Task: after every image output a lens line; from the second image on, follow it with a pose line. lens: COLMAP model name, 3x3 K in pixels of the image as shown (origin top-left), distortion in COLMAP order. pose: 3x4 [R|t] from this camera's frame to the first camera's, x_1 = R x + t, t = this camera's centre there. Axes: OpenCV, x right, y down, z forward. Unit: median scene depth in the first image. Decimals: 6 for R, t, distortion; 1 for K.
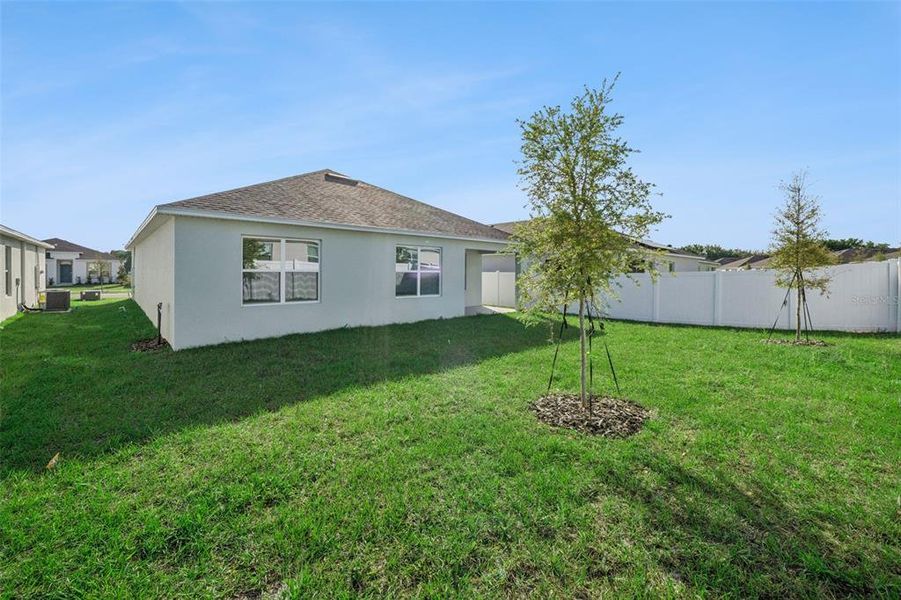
lens RADIAL K [[358.4, 0, 448.2], [0, 358.4, 274.7], [0, 0, 1]] dist [0.000537, -0.000002]
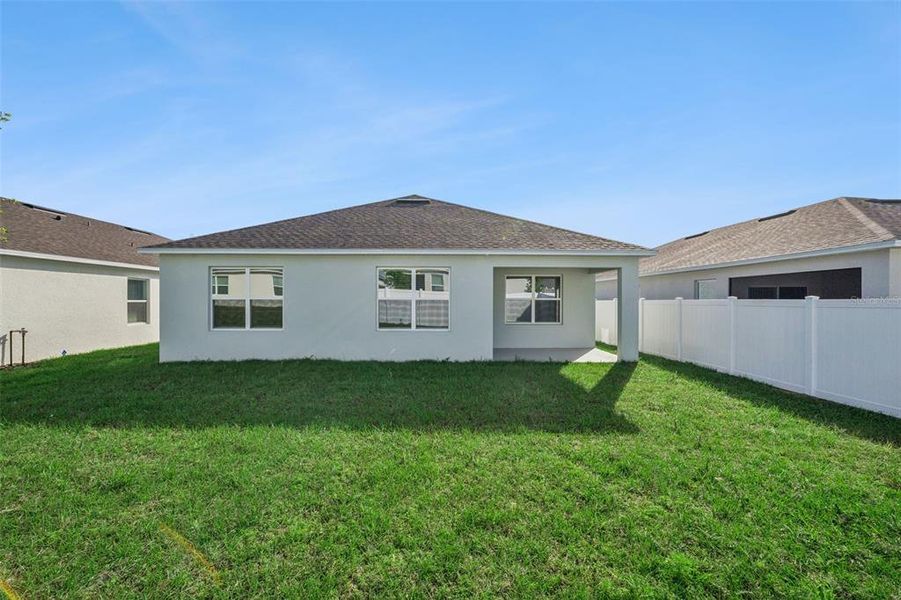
lens RADIAL K [[342.8, 0, 451.6], [0, 342.8, 300.4], [0, 0, 1]] dist [-0.001737, -0.000054]
pose [[0.748684, -0.002935, -0.662921, 0.549699], [-0.002863, 0.999967, -0.007660, 0.000720], [0.662921, 0.007633, 0.748650, 0.542949]]
